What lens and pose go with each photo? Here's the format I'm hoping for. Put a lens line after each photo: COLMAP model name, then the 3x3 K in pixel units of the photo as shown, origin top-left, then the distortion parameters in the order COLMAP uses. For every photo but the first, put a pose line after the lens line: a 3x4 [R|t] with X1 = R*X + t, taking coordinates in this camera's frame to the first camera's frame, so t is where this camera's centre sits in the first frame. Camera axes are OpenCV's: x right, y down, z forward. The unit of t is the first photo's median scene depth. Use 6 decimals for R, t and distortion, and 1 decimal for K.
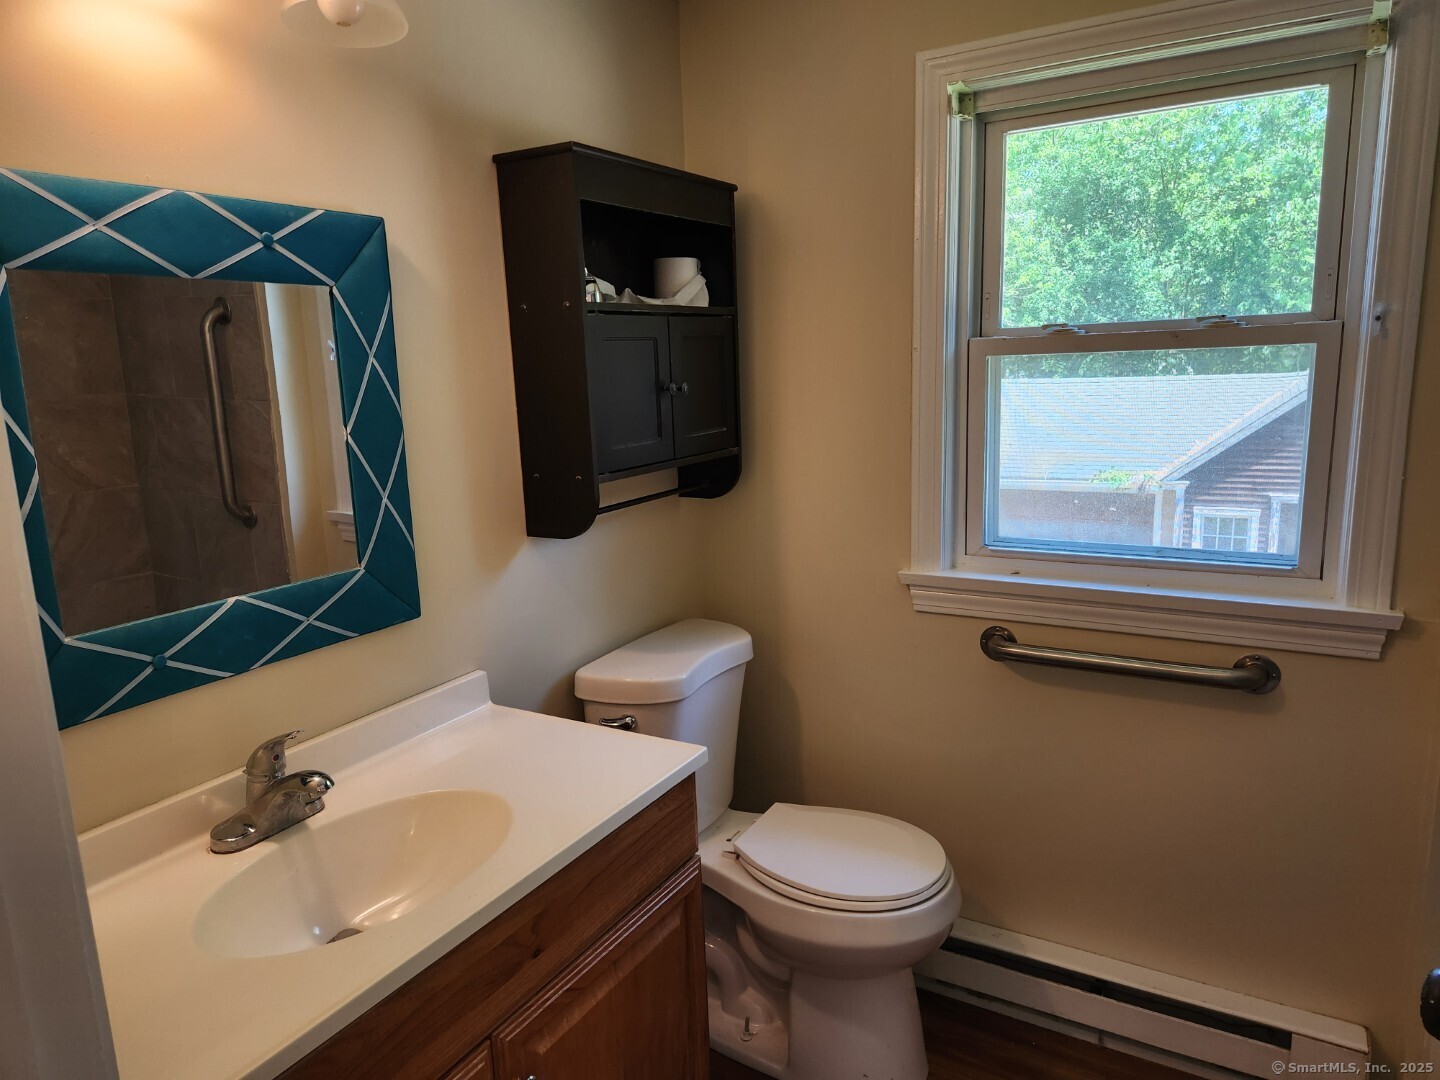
lens RADIAL K [[957.2, 0, 720.0], [0, 957.2, 540.0], [0, 0, 1]] dist [0.073018, -0.063716]
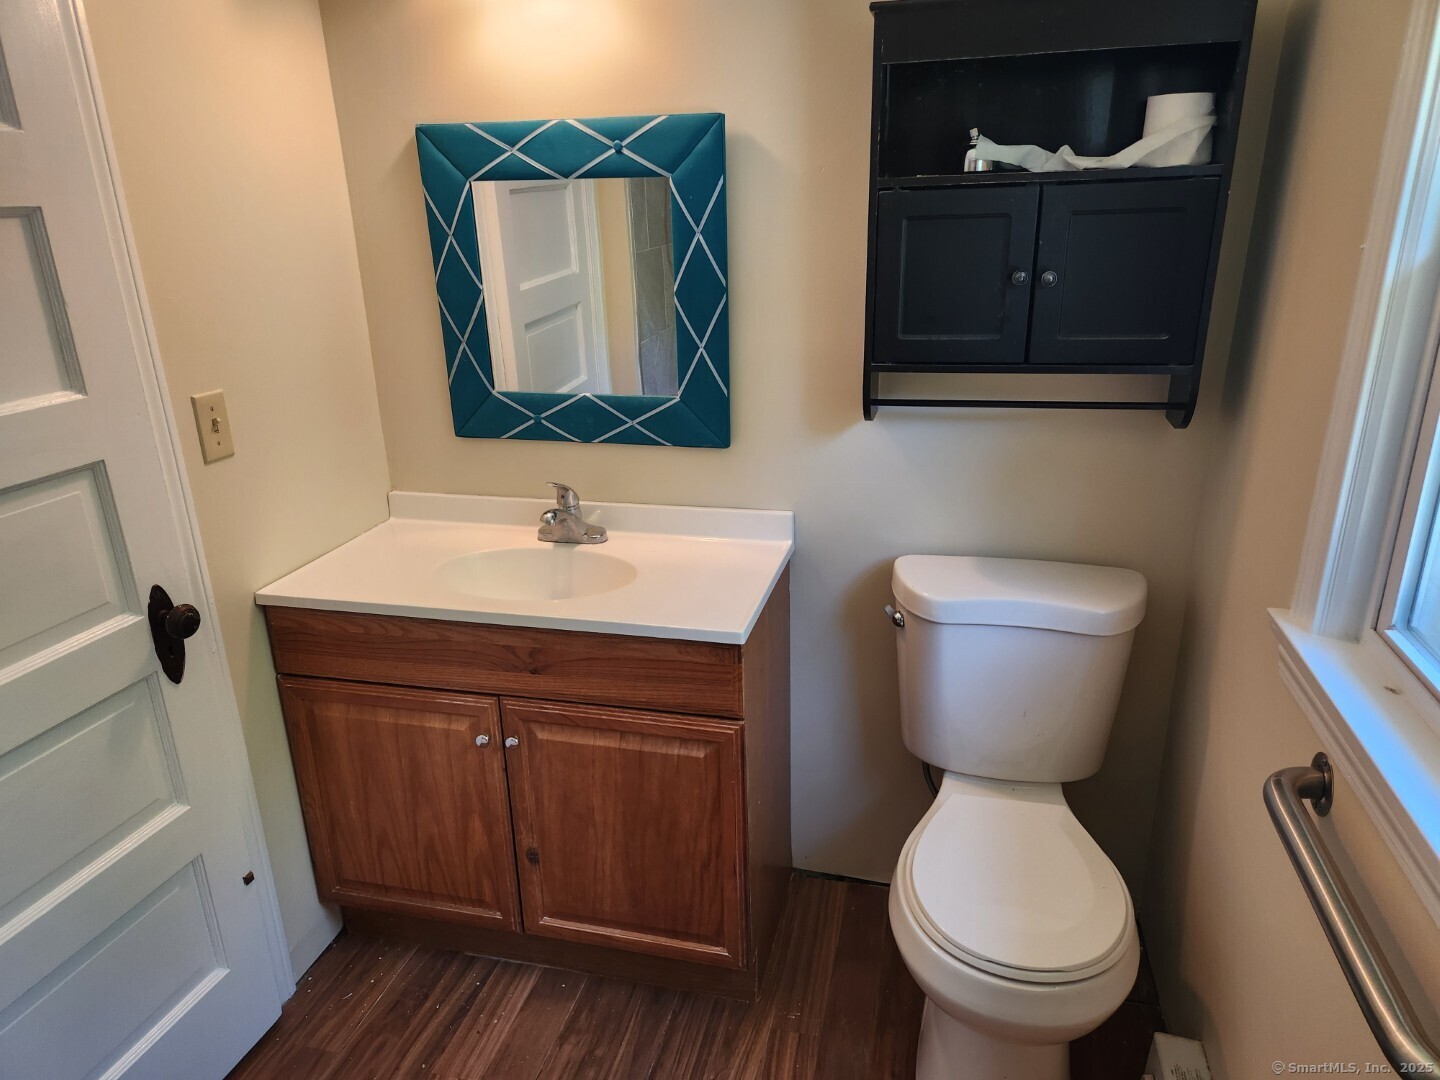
lens RADIAL K [[957.2, 0, 720.0], [0, 957.2, 540.0], [0, 0, 1]] dist [0.073018, -0.063716]
pose [[0.290888, 0.342066, -0.893518, 0.945308], [-0.169985, 0.937523, 0.303573, -0.207934], [0.941536, 0.063579, 0.330860, 0.658347]]
